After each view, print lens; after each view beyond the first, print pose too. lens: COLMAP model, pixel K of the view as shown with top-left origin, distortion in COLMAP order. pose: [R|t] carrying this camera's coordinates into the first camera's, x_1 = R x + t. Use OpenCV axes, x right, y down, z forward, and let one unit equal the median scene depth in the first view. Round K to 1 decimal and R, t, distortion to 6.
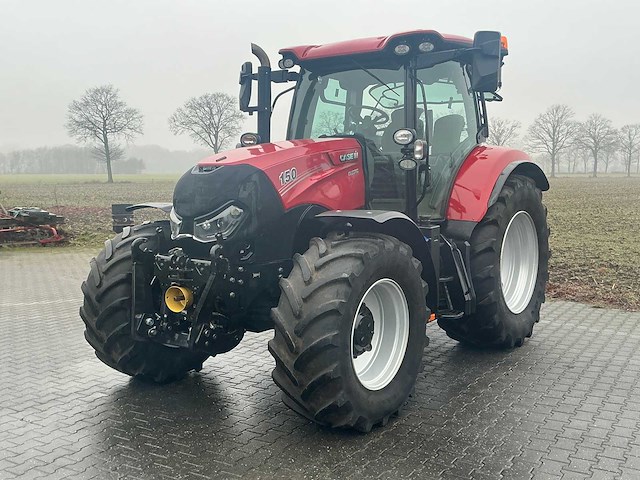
lens RADIAL K [[678.8, 0, 316.3], [0, 678.8, 241.6], [0, 0, 1]] dist [0.026960, 0.007323]
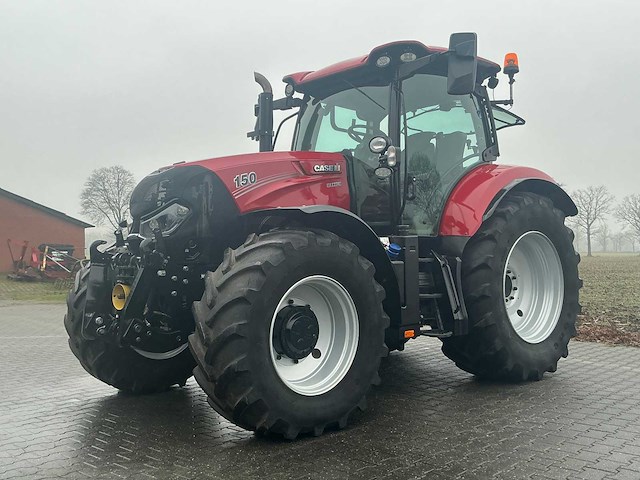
lens RADIAL K [[649.5, 0, 317.4], [0, 649.5, 238.2], [0, 0, 1]] dist [0.019412, -0.009452]
pose [[0.978875, -0.007979, -0.204303, 0.218126], [-0.017199, 0.992483, -0.121167, 0.087152], [0.203734, 0.122121, 0.971380, 0.090391]]
